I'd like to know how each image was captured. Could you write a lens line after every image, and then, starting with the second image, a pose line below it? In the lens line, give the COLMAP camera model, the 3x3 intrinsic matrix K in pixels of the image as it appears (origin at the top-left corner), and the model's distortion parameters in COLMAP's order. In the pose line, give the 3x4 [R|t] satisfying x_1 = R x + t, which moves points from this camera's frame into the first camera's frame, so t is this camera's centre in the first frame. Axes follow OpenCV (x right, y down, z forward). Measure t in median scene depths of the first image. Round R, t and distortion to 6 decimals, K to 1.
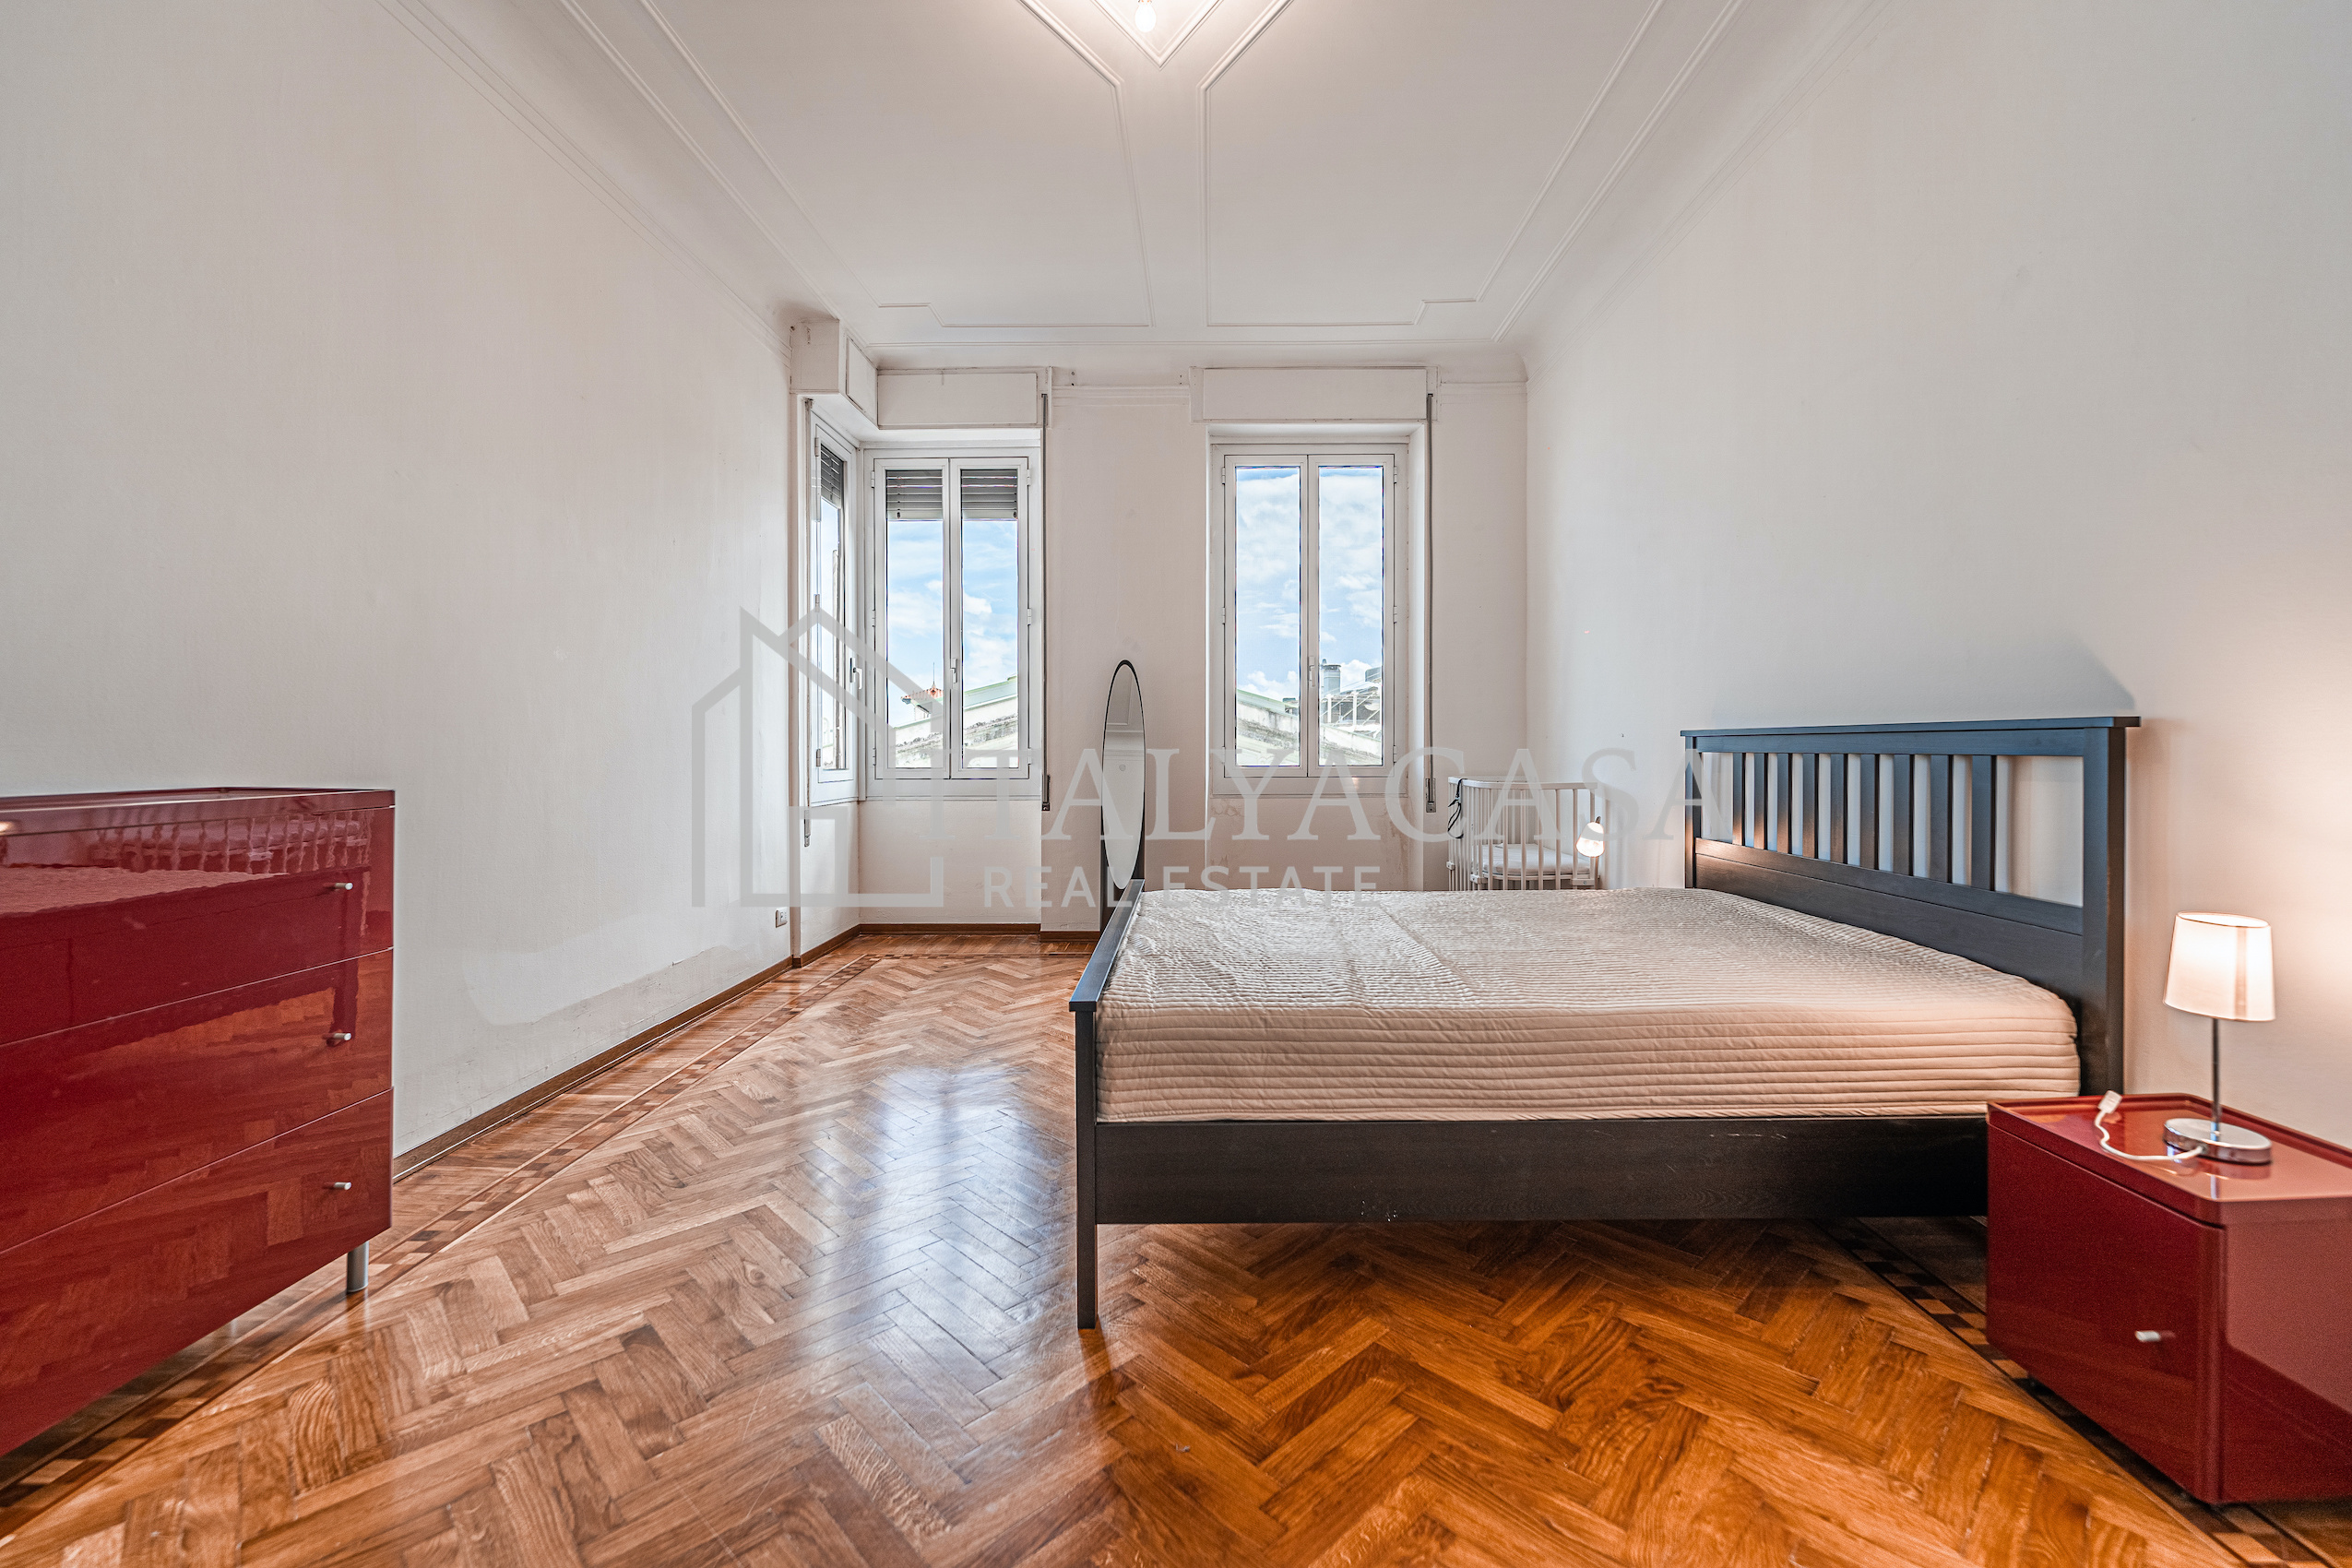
lens RADIAL K [[978.7, 0, 1182.5], [0, 978.7, 756.9], [0, 0, 1]] dist [0.000544, -0.000386]
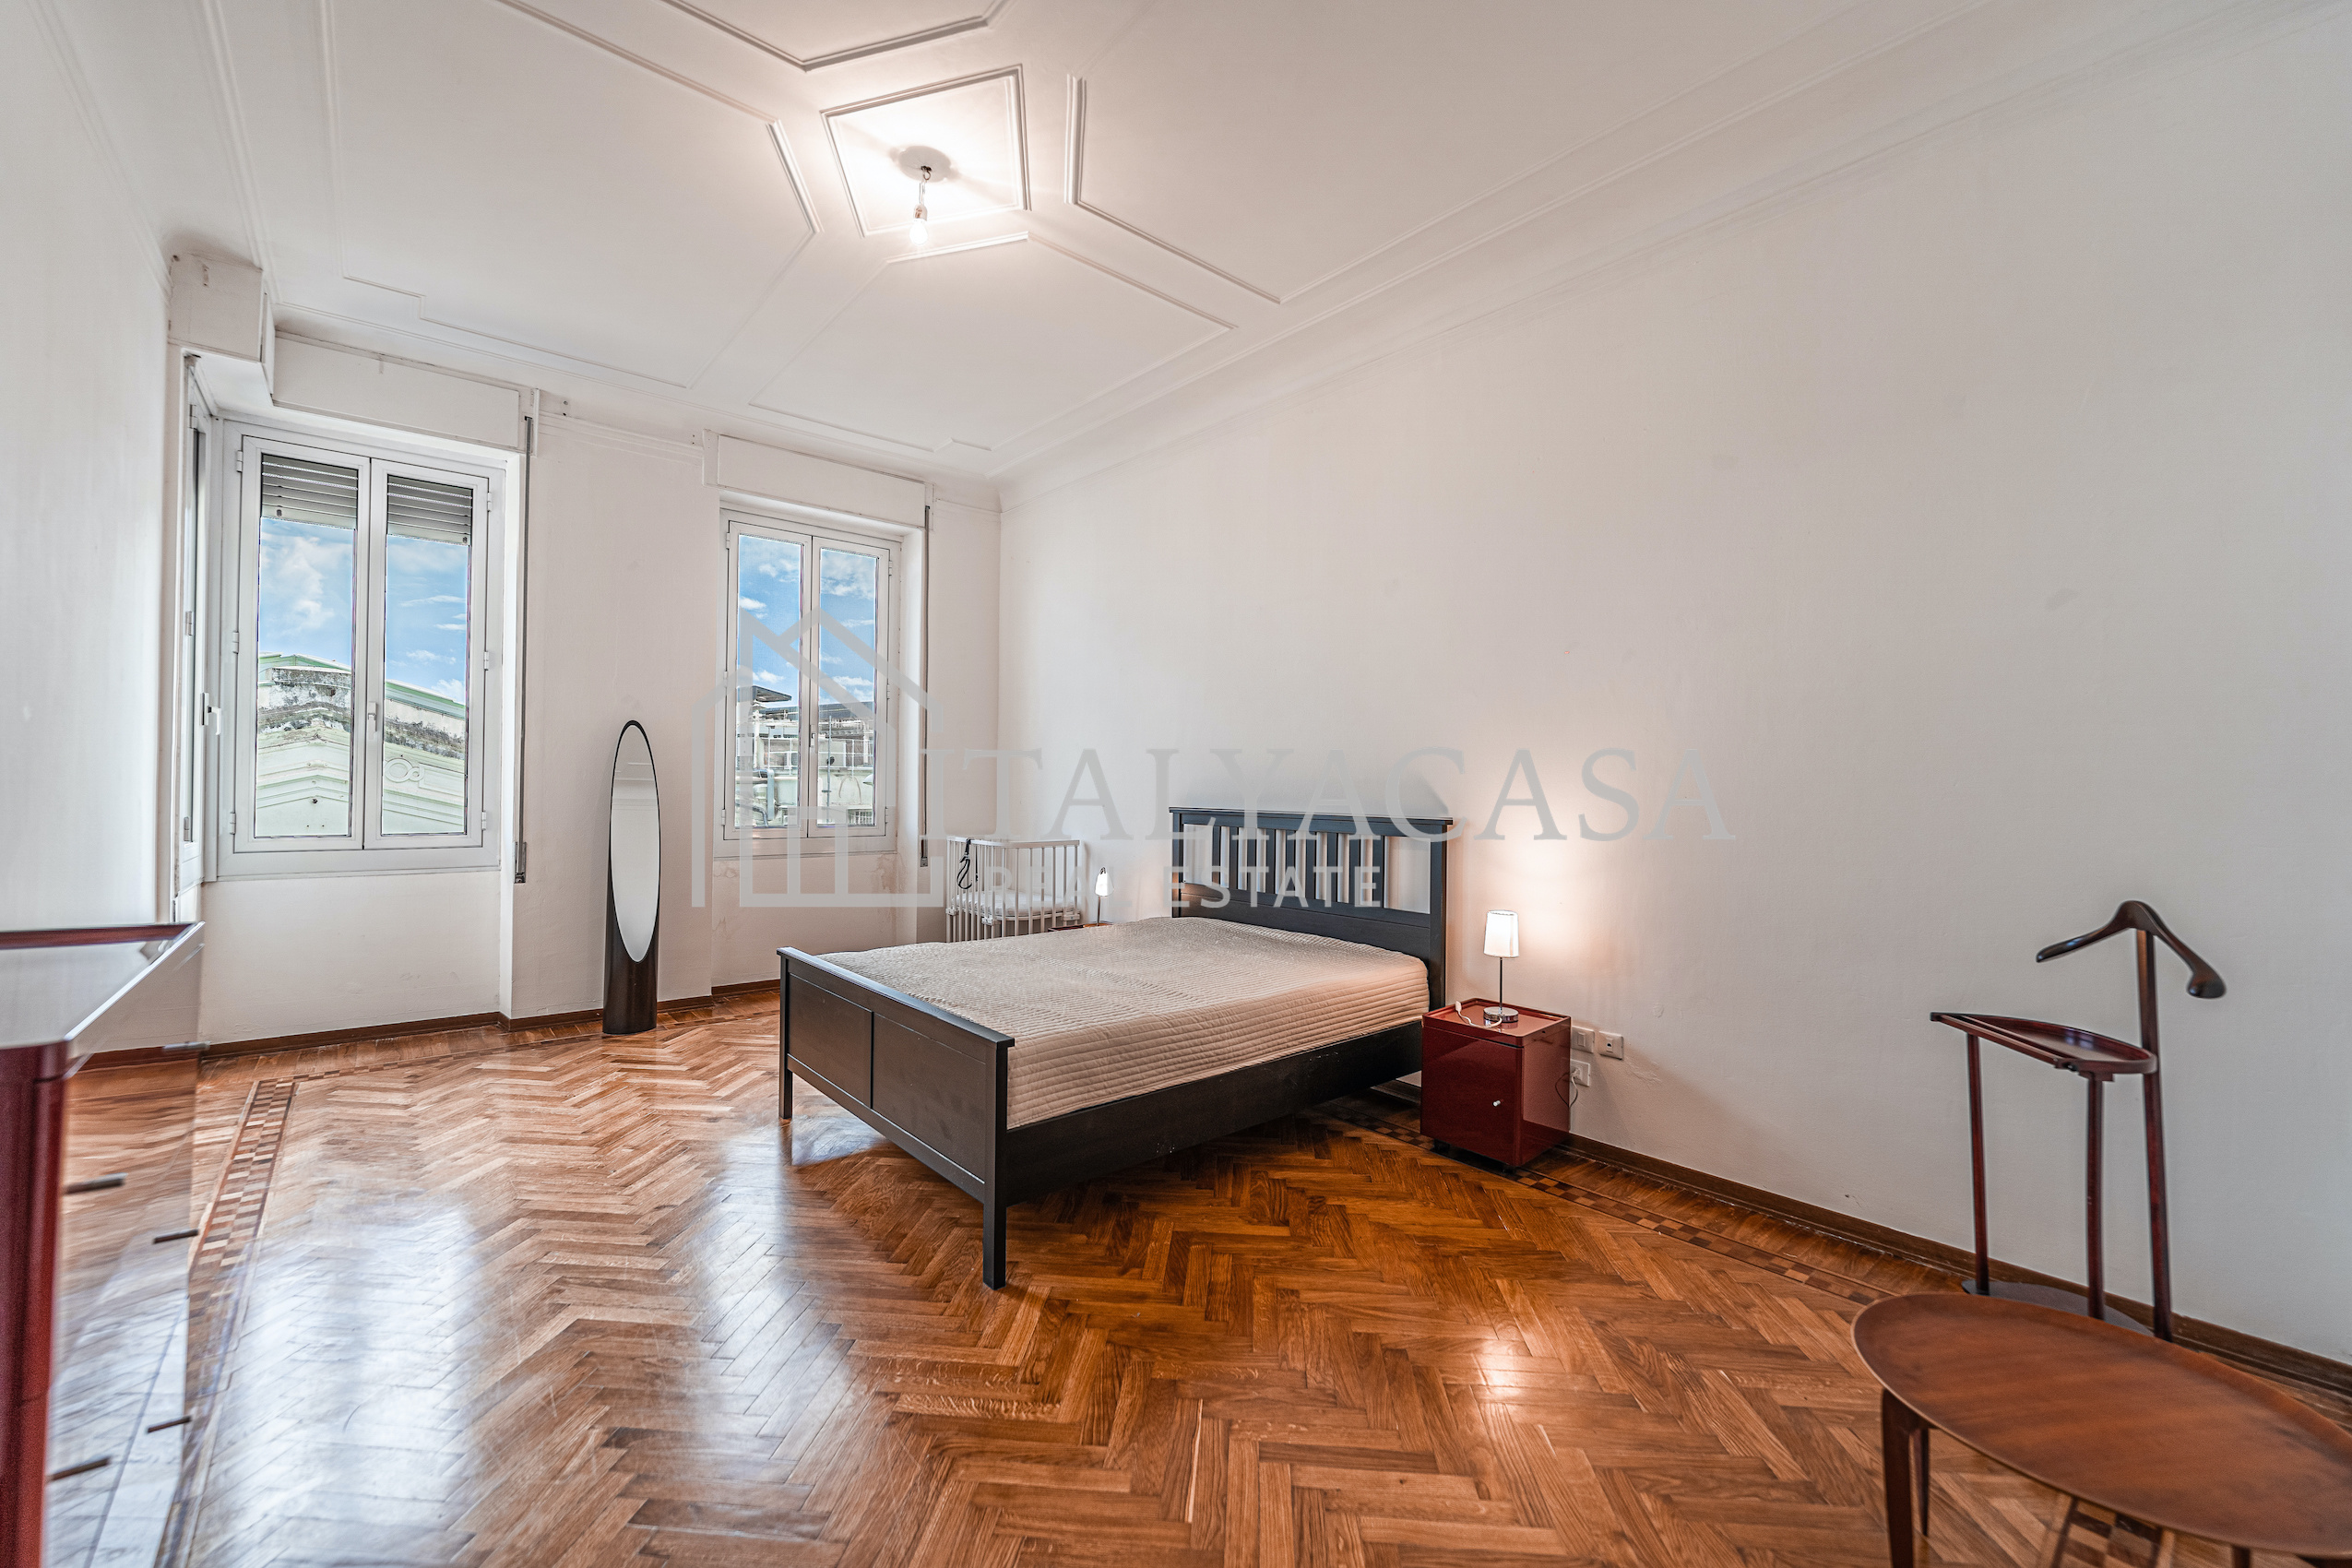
lens RADIAL K [[951.2, 0, 1176.0], [0, 951.2, 784.0], [0, 0, 1]] dist [0.000405, -0.000213]
pose [[0.754821, 0.015269, 0.655753, -0.431864], [-0.008178, 0.999870, -0.013868, -0.045873], [-0.655880, 0.005105, 0.754848, -0.074309]]
